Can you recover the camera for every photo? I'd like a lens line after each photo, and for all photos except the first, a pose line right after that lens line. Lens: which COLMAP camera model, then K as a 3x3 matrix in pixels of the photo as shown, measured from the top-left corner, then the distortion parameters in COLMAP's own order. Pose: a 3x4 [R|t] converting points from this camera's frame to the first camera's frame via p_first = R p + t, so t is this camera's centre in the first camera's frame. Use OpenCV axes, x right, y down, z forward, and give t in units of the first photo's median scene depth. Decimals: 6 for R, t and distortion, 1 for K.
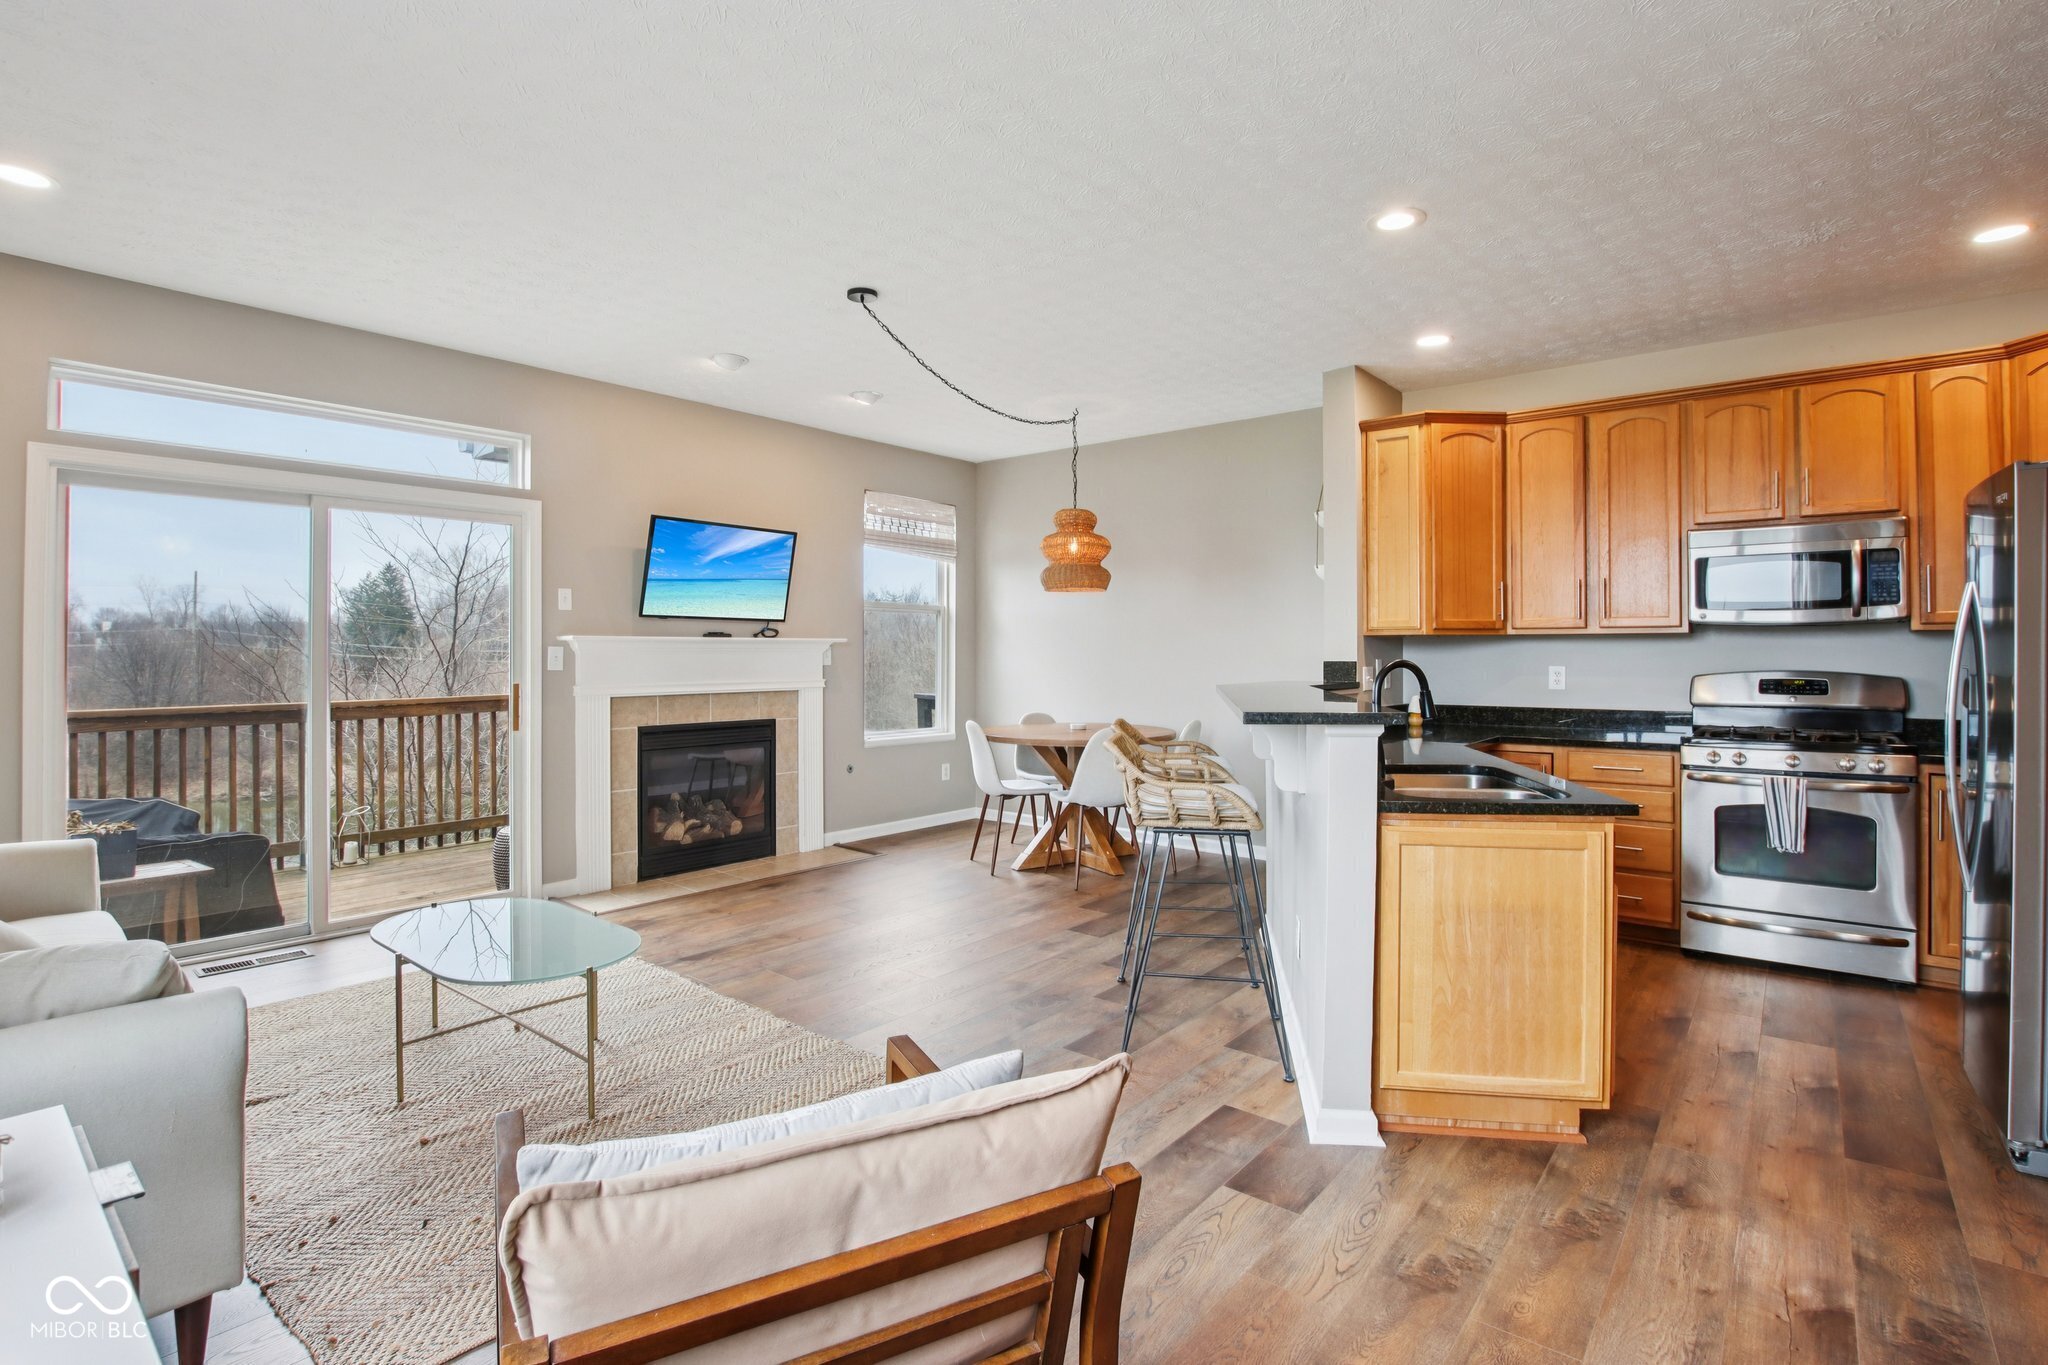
lens RADIAL K [[965.4, 0, 1030.6], [0, 965.4, 657.7], [0, 0, 1]] dist [-0.028851, 0.000491]
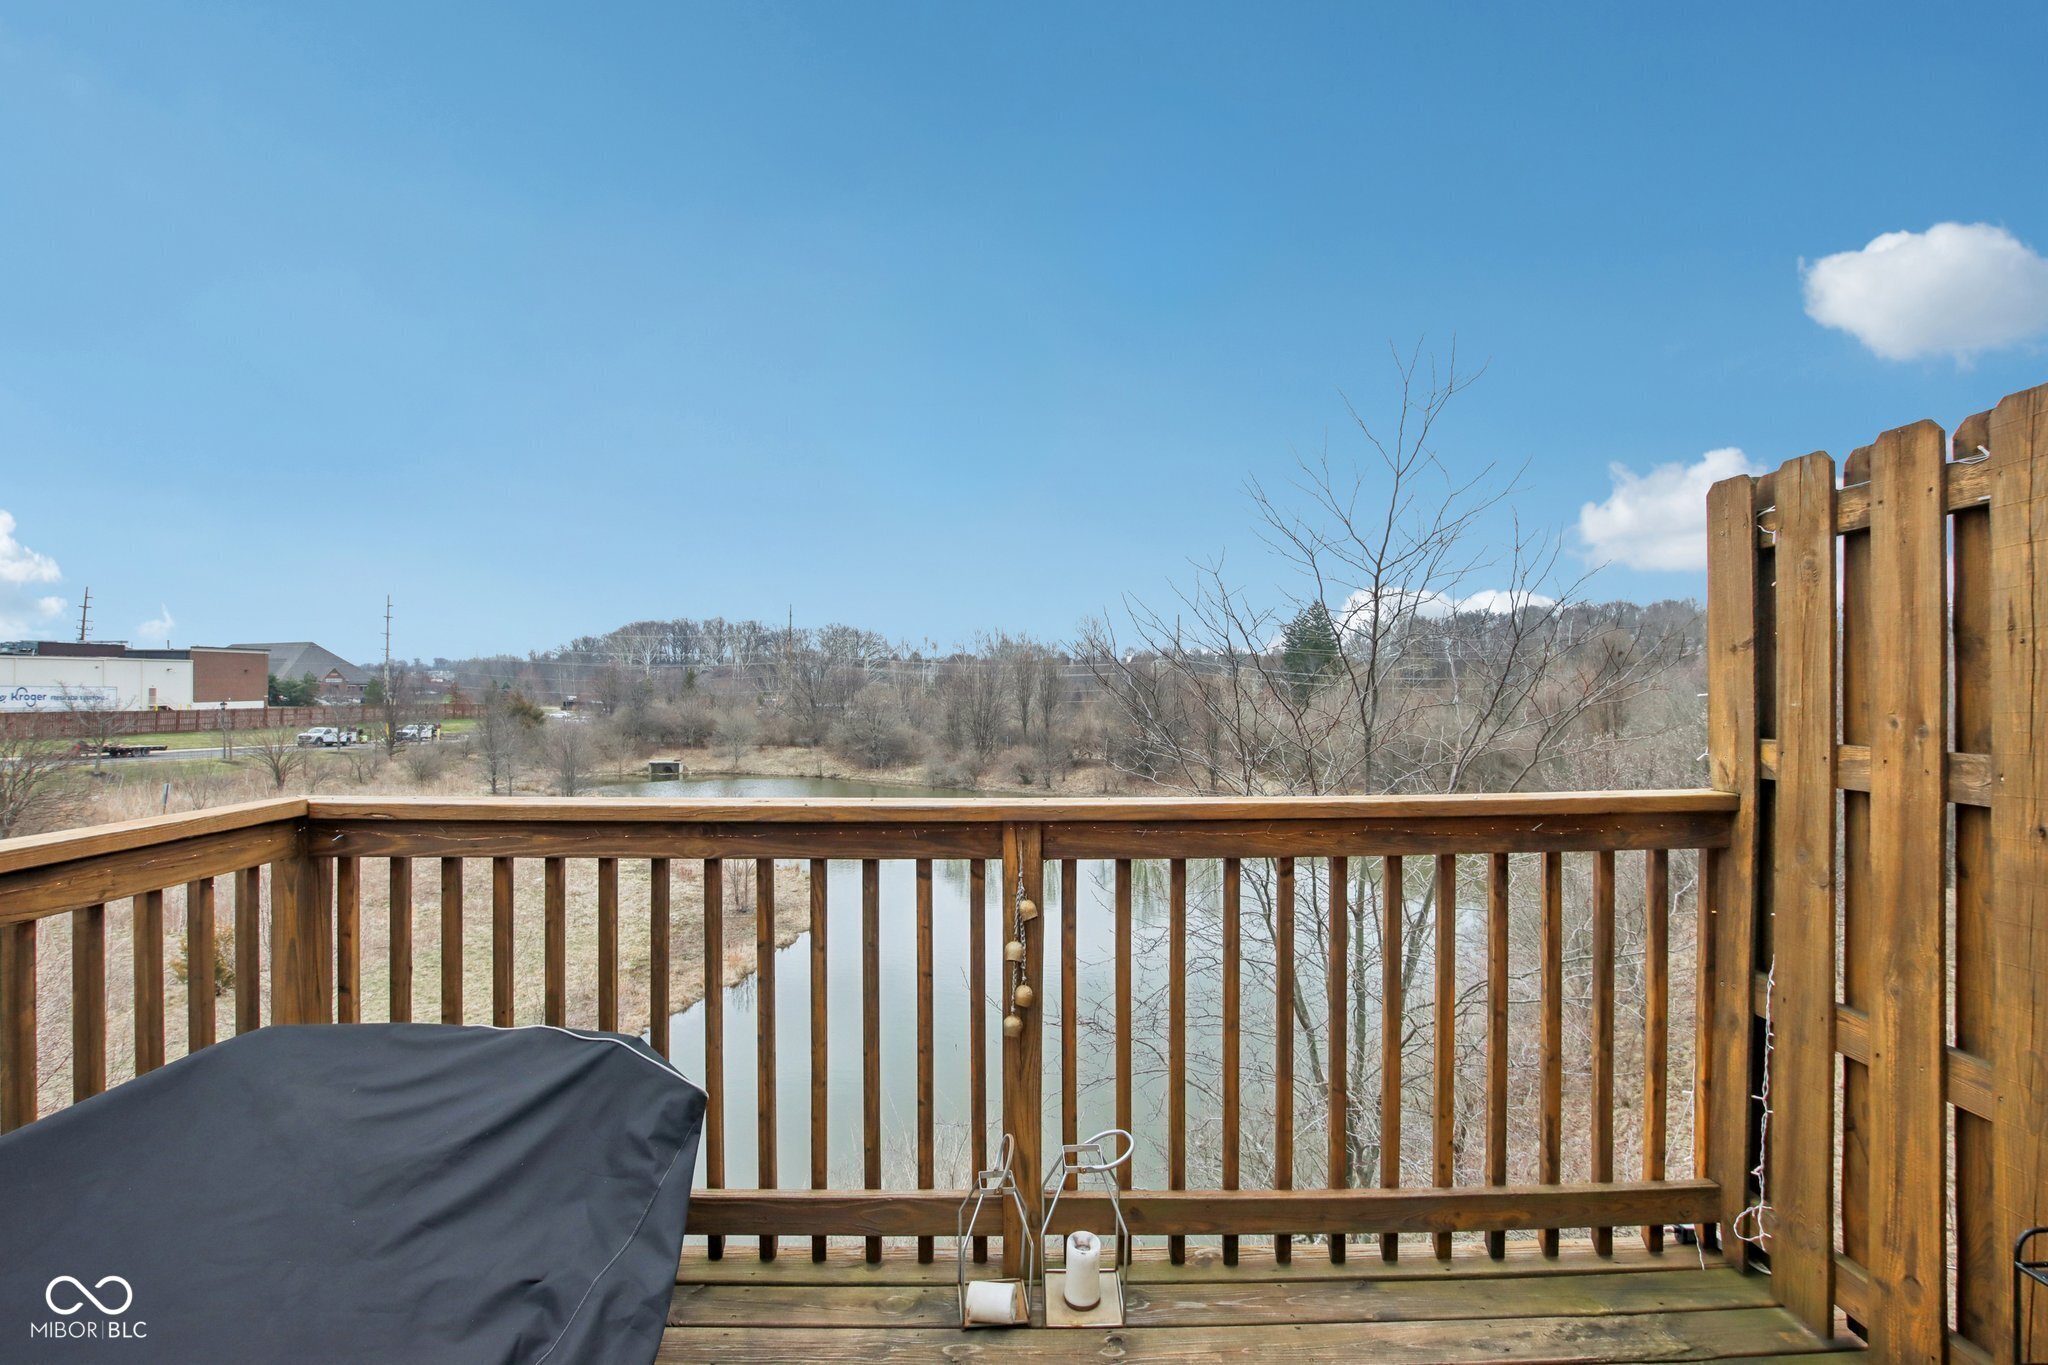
lens RADIAL K [[952.8, 0, 1022.7], [0, 952.8, 667.1], [0, 0, 1]] dist [-0.033094, 0.000409]
pose [[0.625931, -0.010711, -0.779805, -0.653531], [-0.004380, 0.999842, -0.017249, 0.004951], [0.779866, 0.014212, 0.625785, 1.071205]]
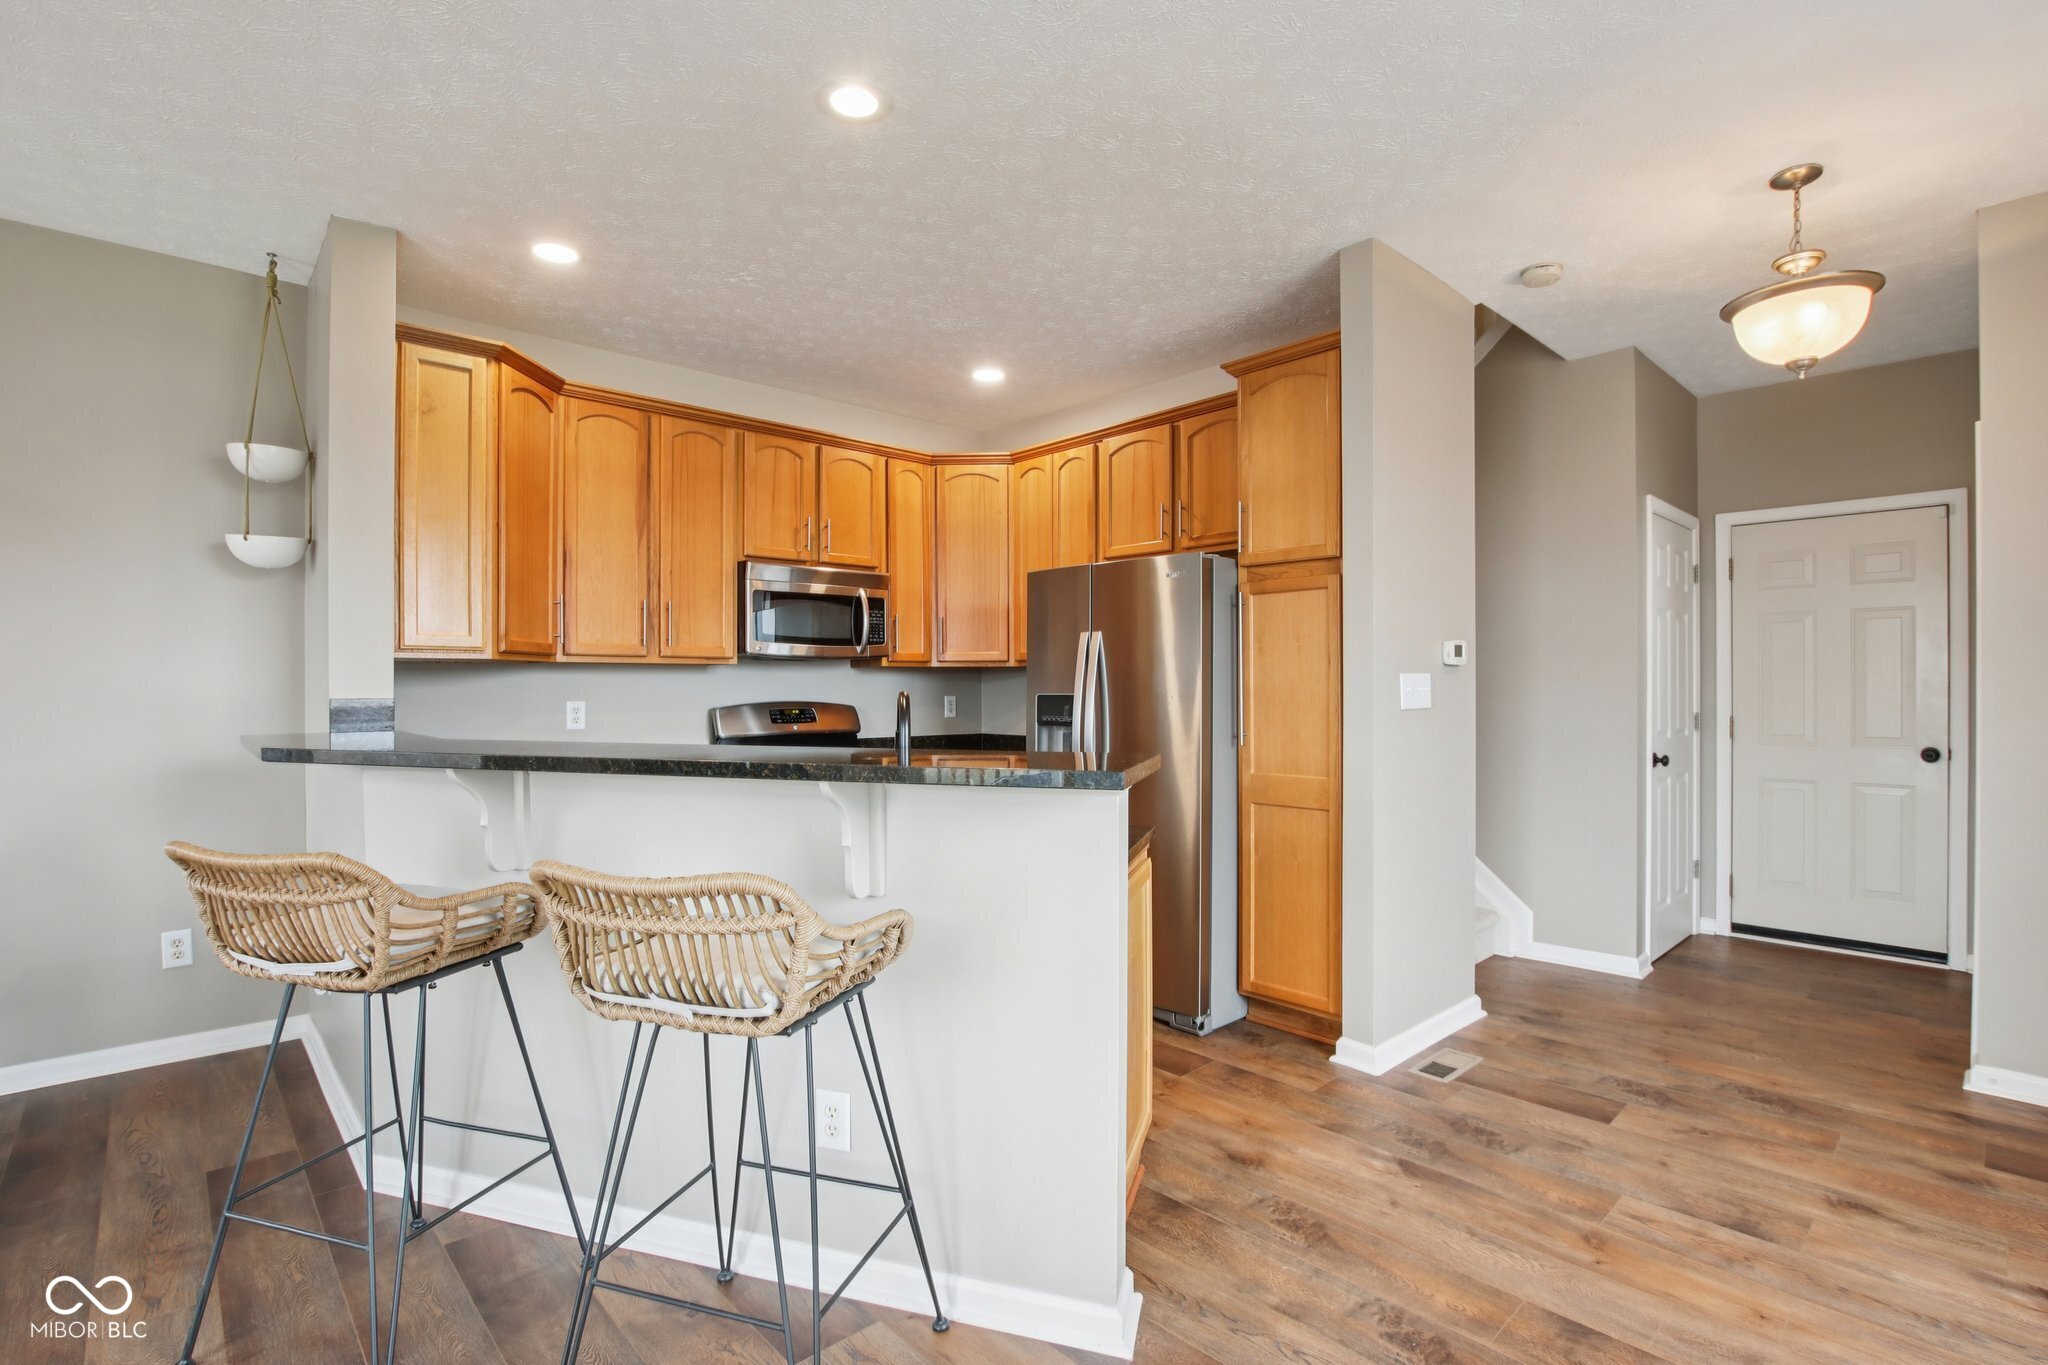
lens RADIAL K [[948.2, 0, 1022.8], [0, 948.2, 692.2], [0, 0, 1]] dist [-0.033144, 0.001175]
pose [[0.137221, -0.003131, 0.990536, -0.218686], [0.007871, 0.999967, 0.002070, 0.002161], [-0.990509, 0.007513, 0.137241, 0.522557]]
